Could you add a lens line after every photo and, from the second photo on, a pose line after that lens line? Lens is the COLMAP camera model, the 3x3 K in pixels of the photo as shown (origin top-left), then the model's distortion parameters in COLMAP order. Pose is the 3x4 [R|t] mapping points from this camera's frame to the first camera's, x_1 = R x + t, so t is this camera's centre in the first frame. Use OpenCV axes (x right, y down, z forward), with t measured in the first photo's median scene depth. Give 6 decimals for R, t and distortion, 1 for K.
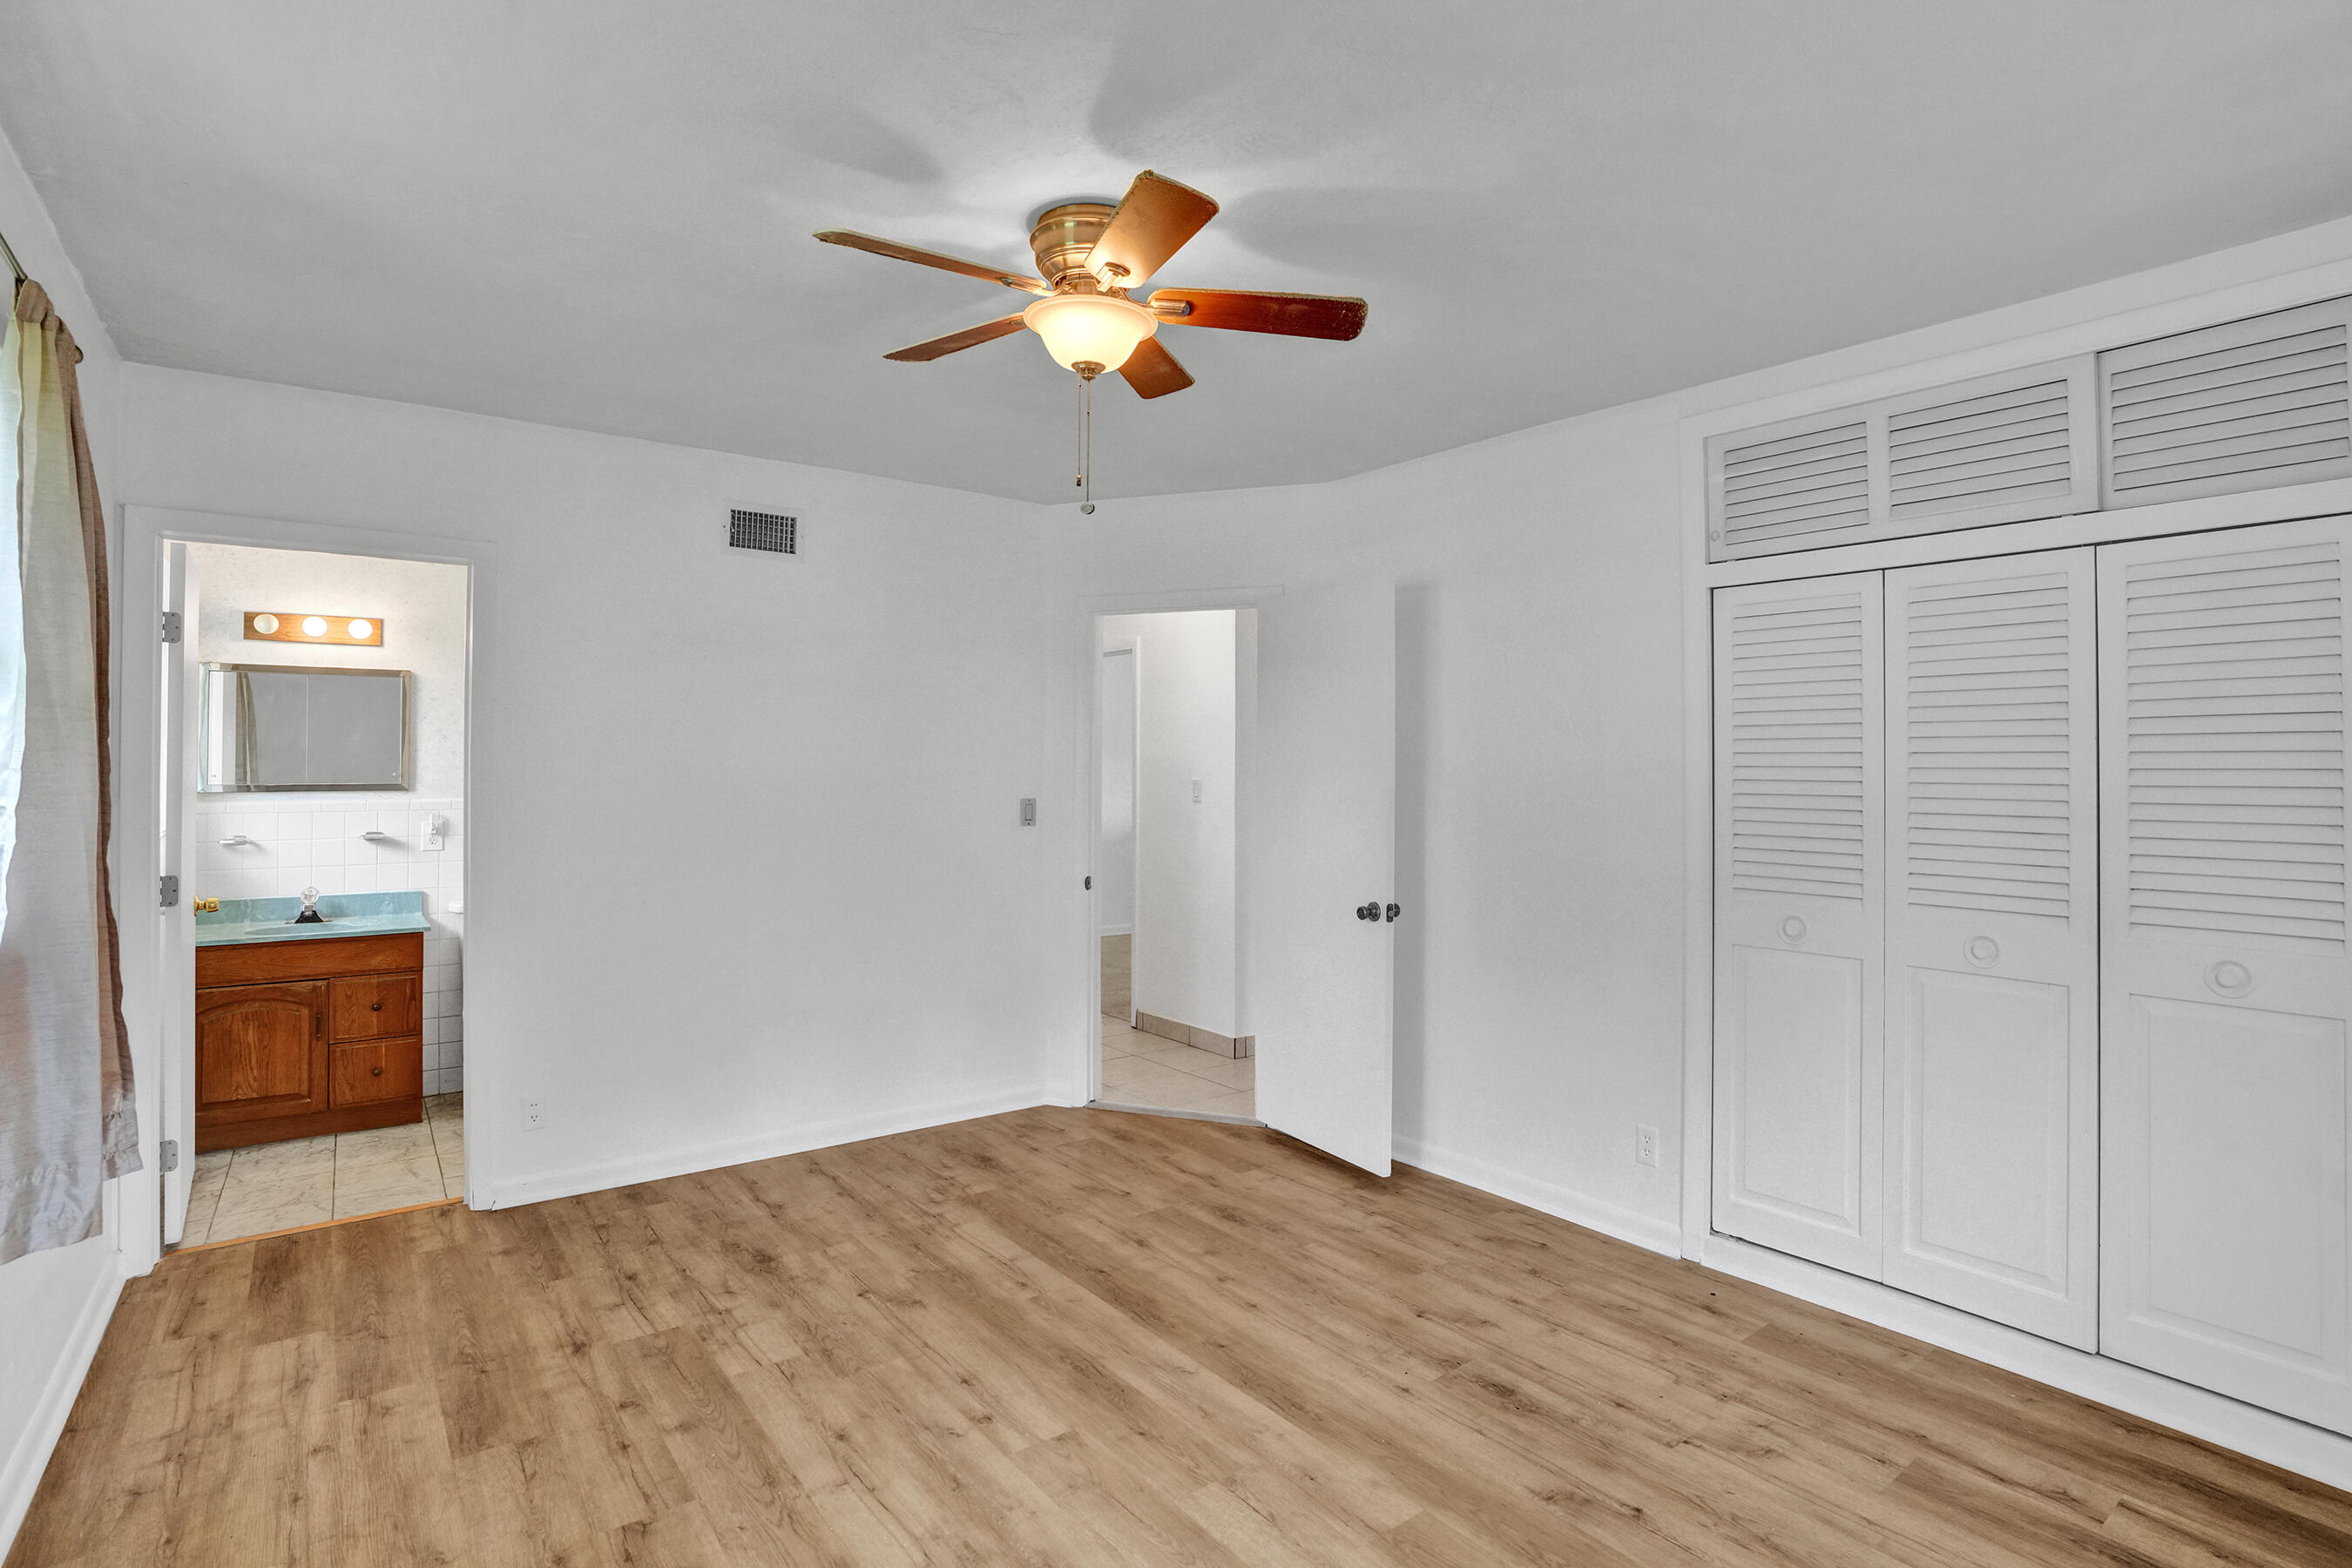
lens RADIAL K [[1162.2, 0, 1214.2], [0, 1162.2, 742.6], [0, 0, 1]] dist [-0.068188, 0.024289]
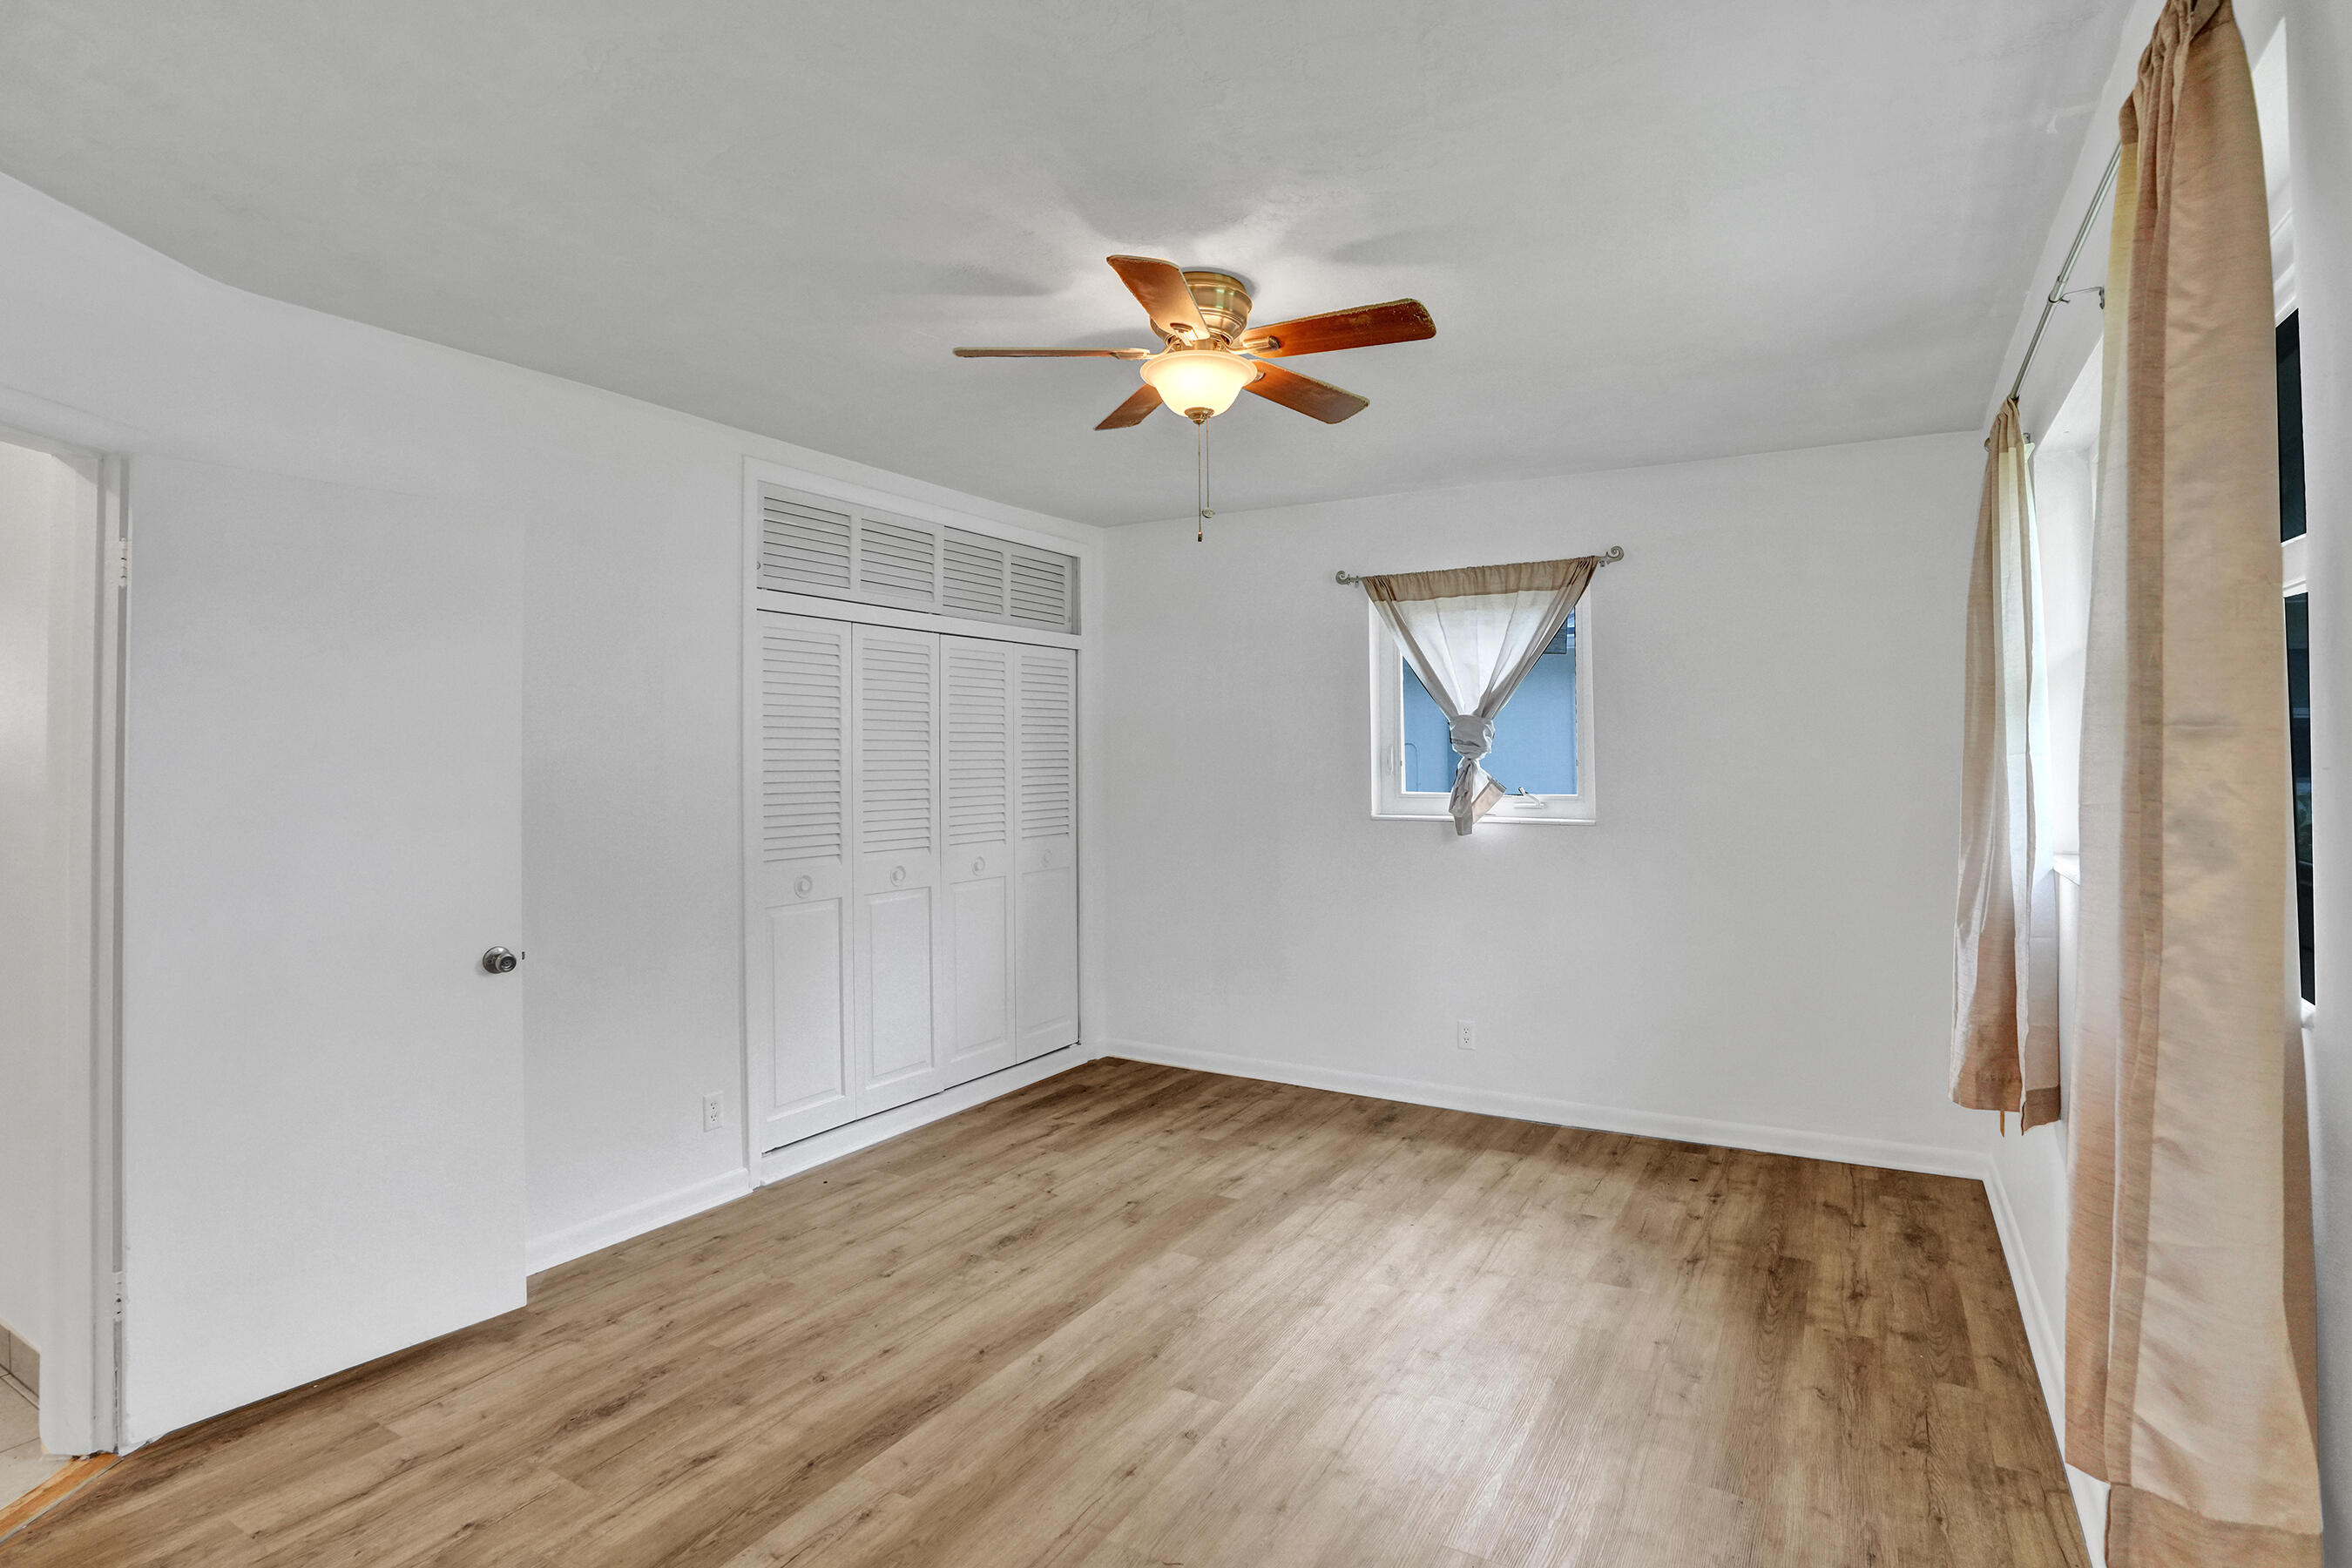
lens RADIAL K [[1162.2, 0, 1214.2], [0, 1162.2, 742.6], [0, 0, 1]] dist [-0.068188, 0.024289]
pose [[-0.379578, 0.007306, 0.925131, -0.910941], [-0.020079, 0.999668, -0.016132, 0.012059], [-0.924942, -0.024699, -0.379306, 1.109802]]
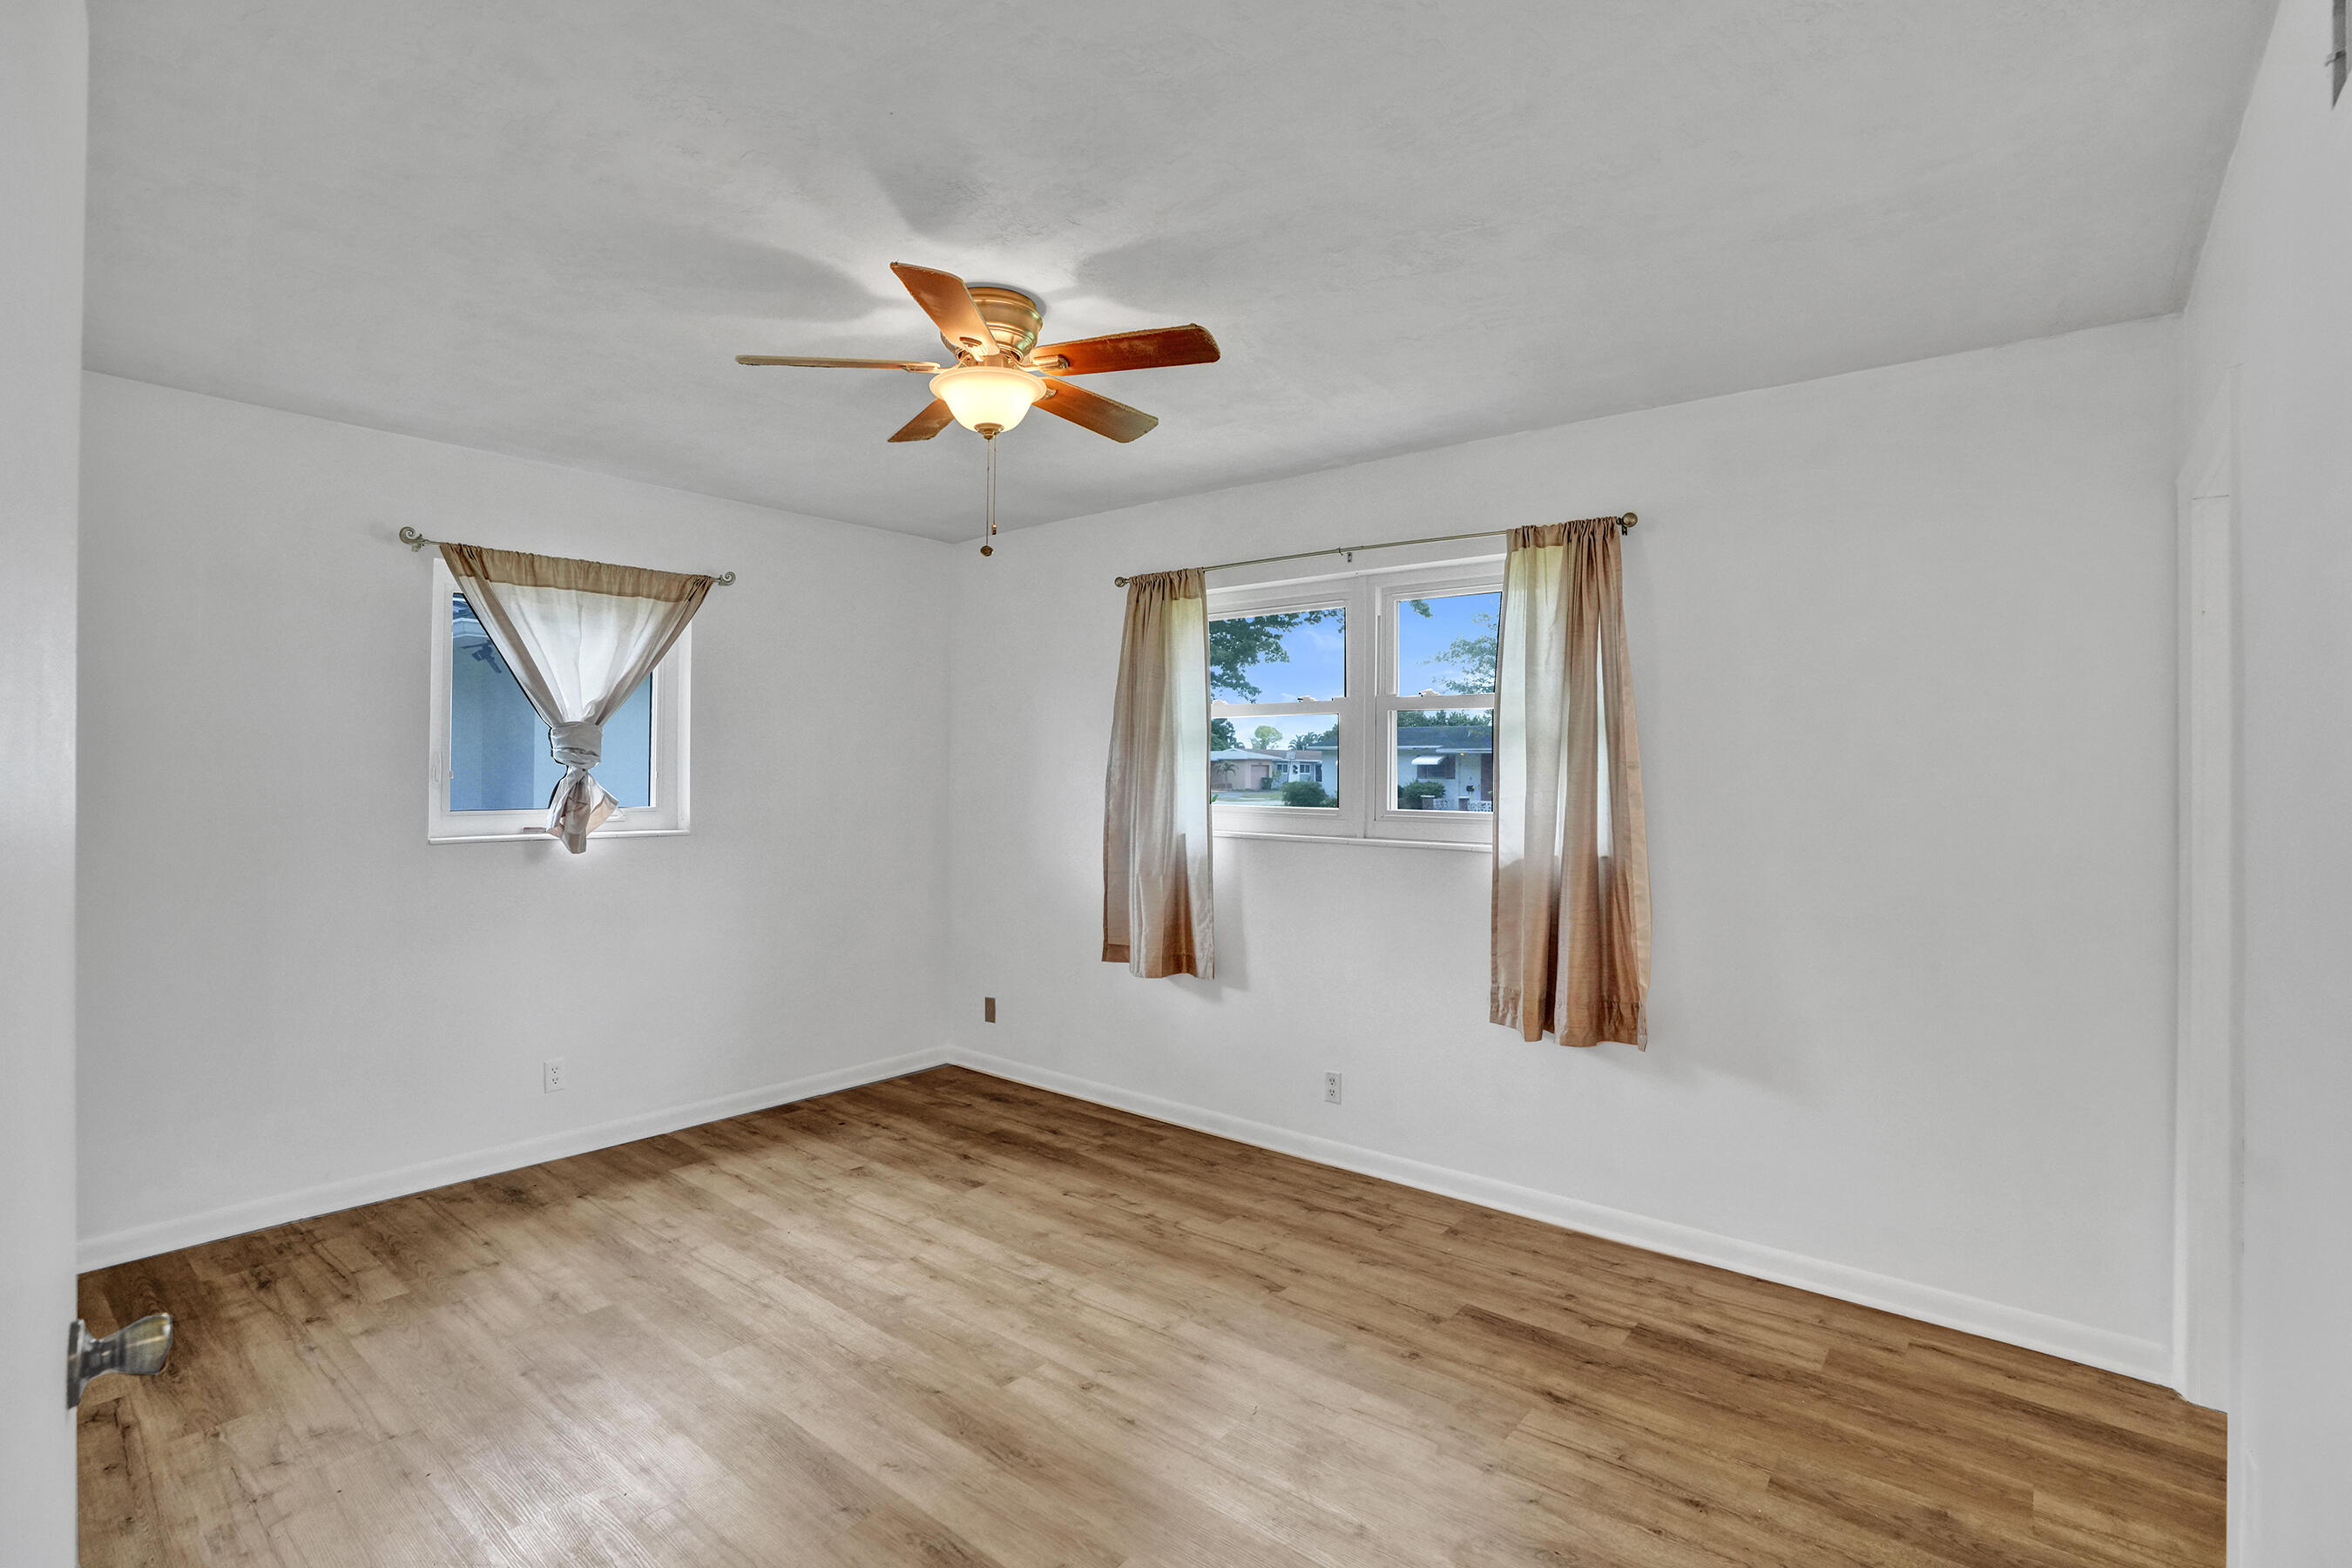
lens RADIAL K [[1089.1, 0, 1184.5], [0, 1089.1, 780.9], [0, 0, 1]] dist [-0.068687, 0.026118]
pose [[-0.977313, -0.009461, -0.211587, -0.059216], [-0.006166, 0.999849, -0.016226, 0.031872], [0.211709, -0.014553, -0.977224, 1.635503]]
